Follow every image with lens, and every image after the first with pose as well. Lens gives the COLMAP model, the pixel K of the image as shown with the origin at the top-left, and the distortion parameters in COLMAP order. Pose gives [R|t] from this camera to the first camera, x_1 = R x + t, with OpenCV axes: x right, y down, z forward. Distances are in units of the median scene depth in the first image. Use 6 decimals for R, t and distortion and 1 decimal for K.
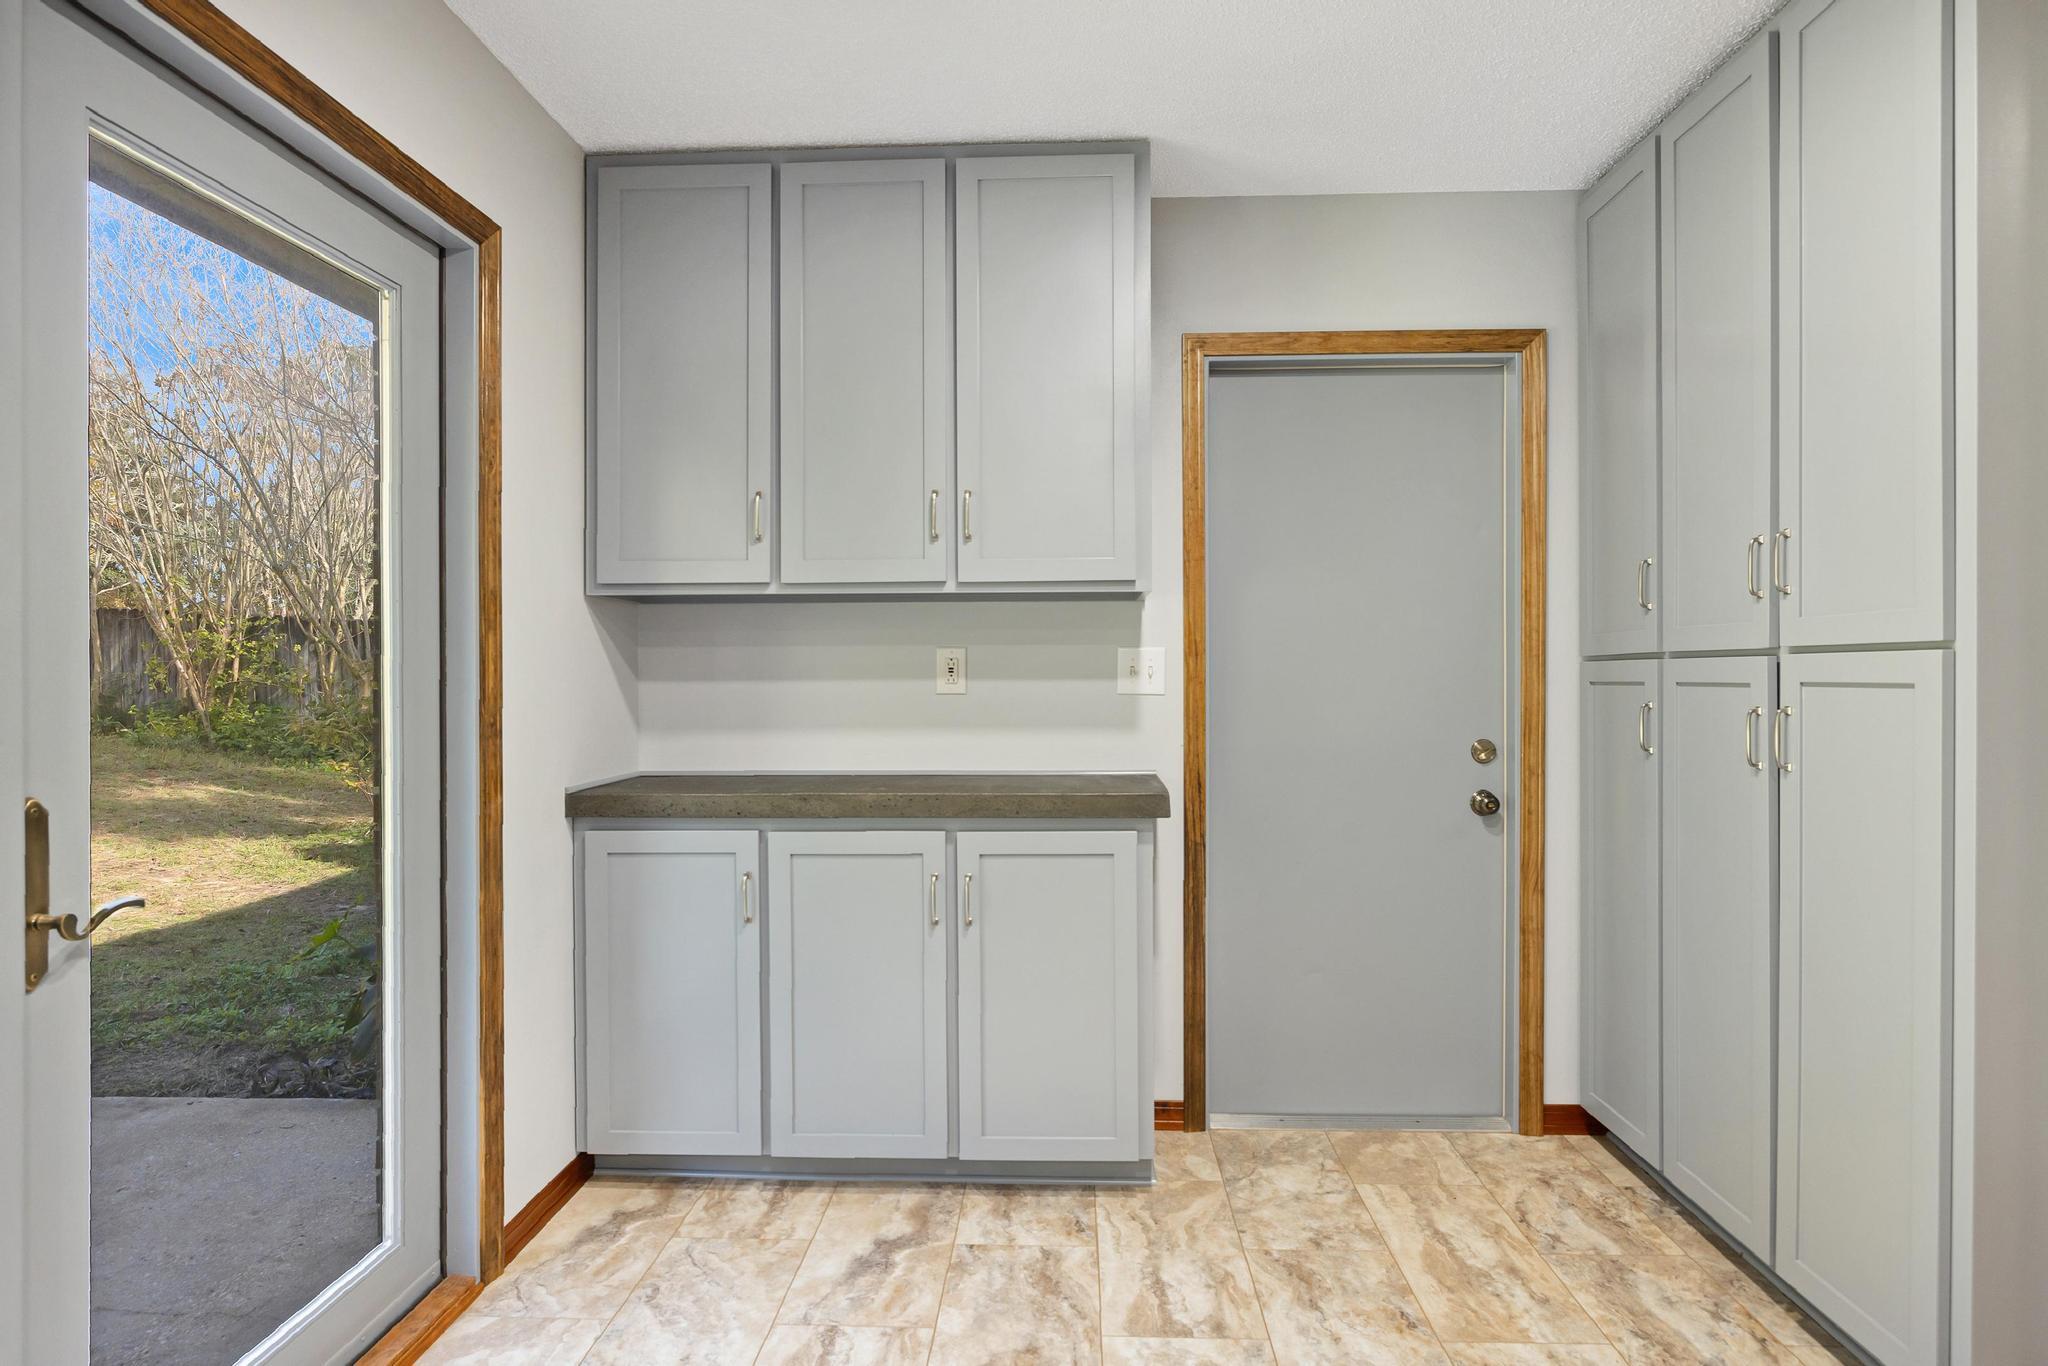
lens RADIAL K [[1045.0, 0, 1046.9], [0, 1045.0, 681.1], [0, 0, 1]] dist [-0.011612, 0.000936]
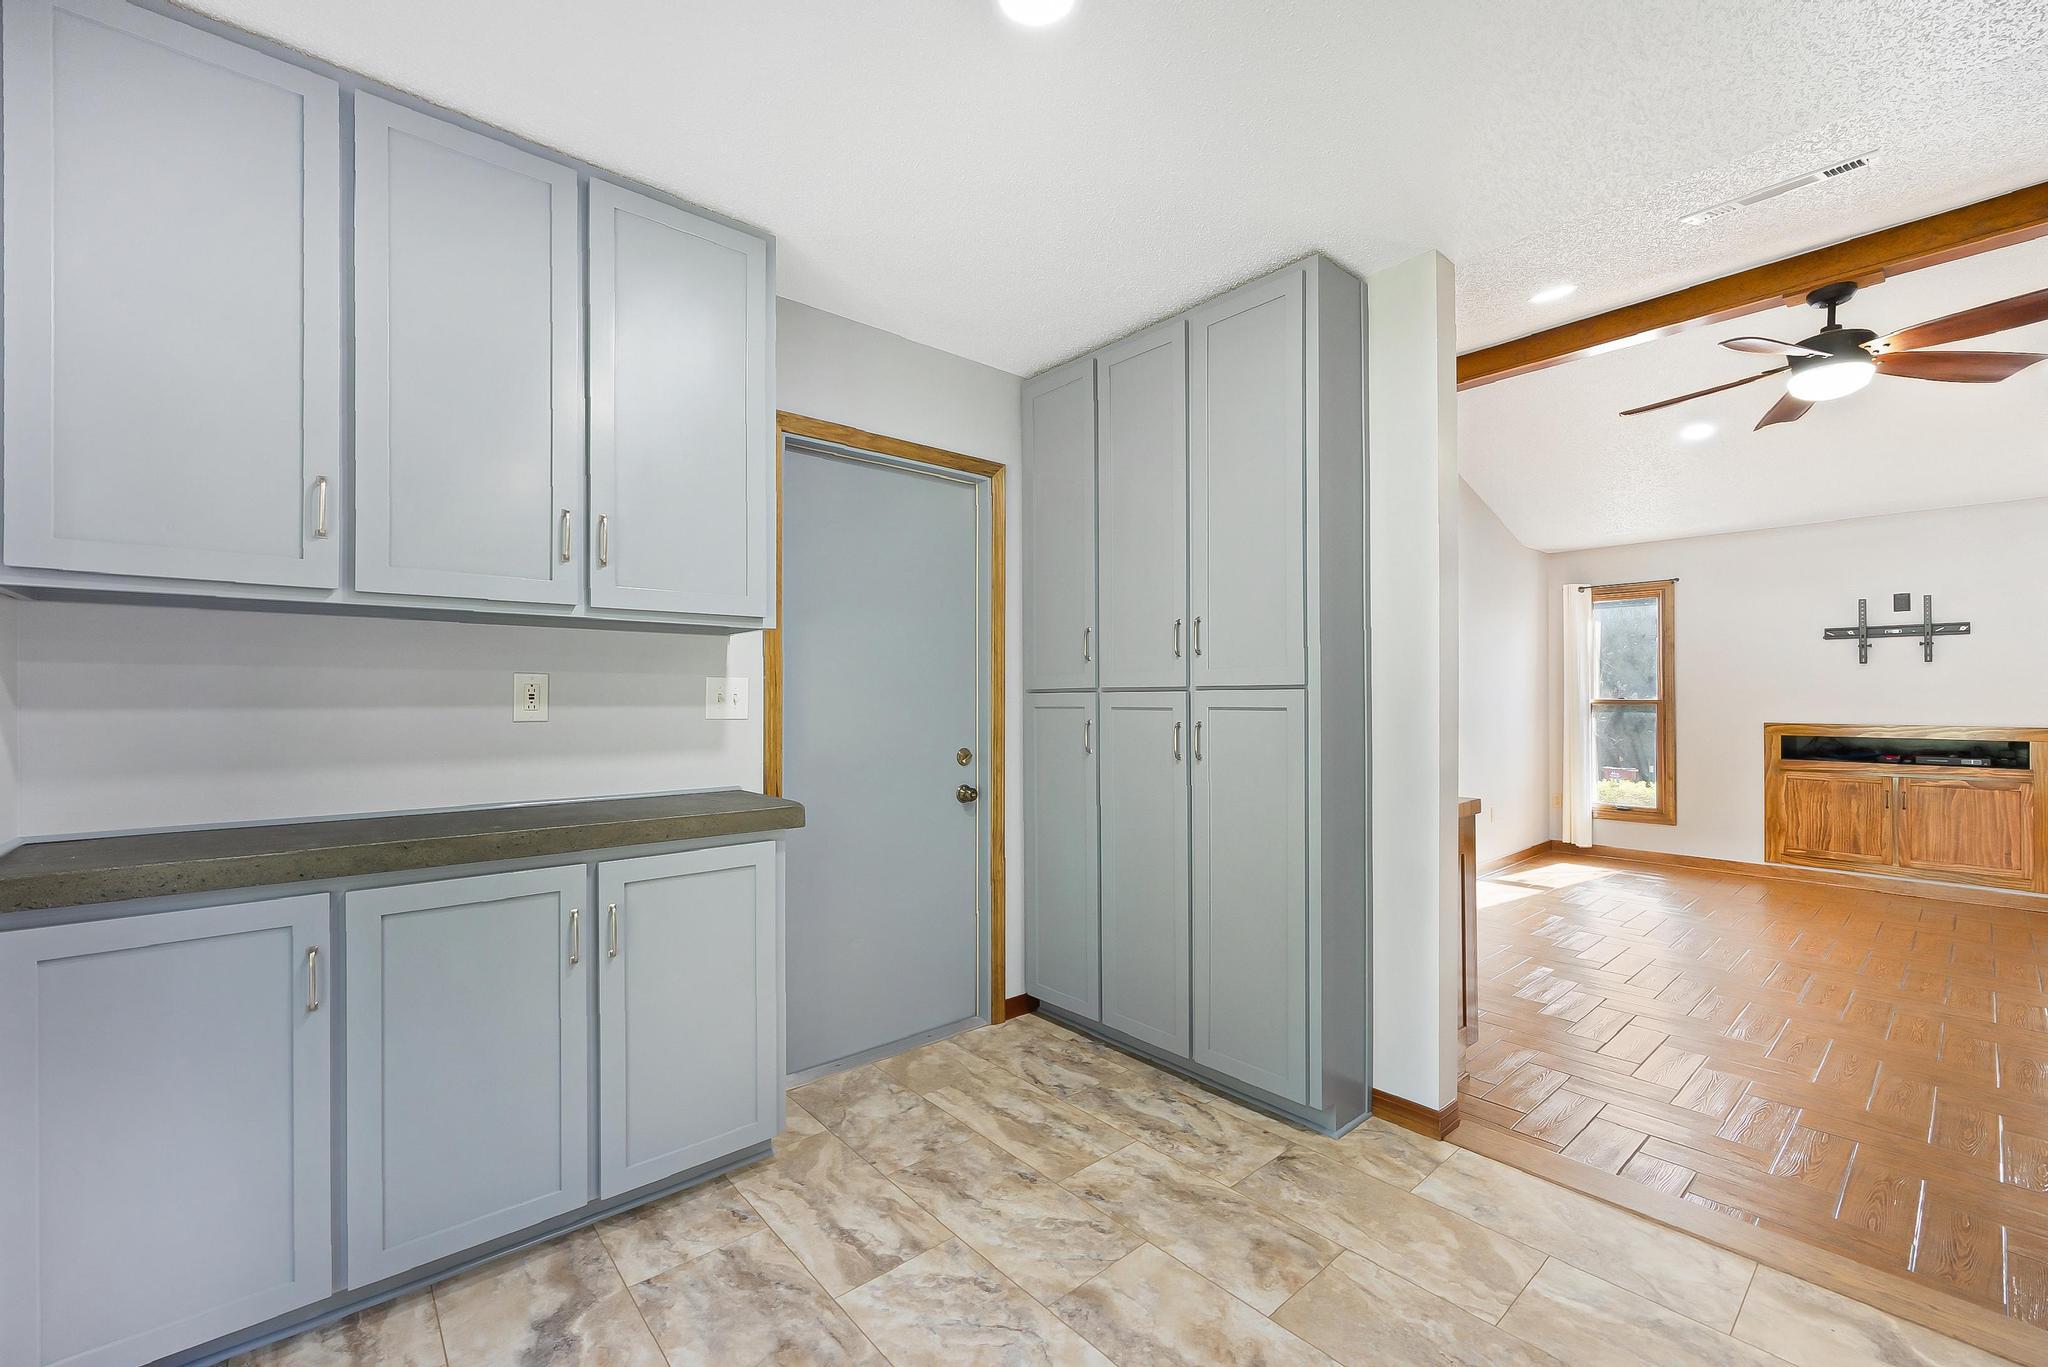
lens RADIAL K [[799.1, 0, 1037.7], [0, 799.1, 692.4], [0, 0, 1]] dist [-0.007686, -0.000260]
pose [[0.741792, 0.009127, 0.670567, -0.282712], [0.002122, 0.999870, -0.015958, -0.001952], [-0.670626, 0.013260, 0.741677, 0.171573]]
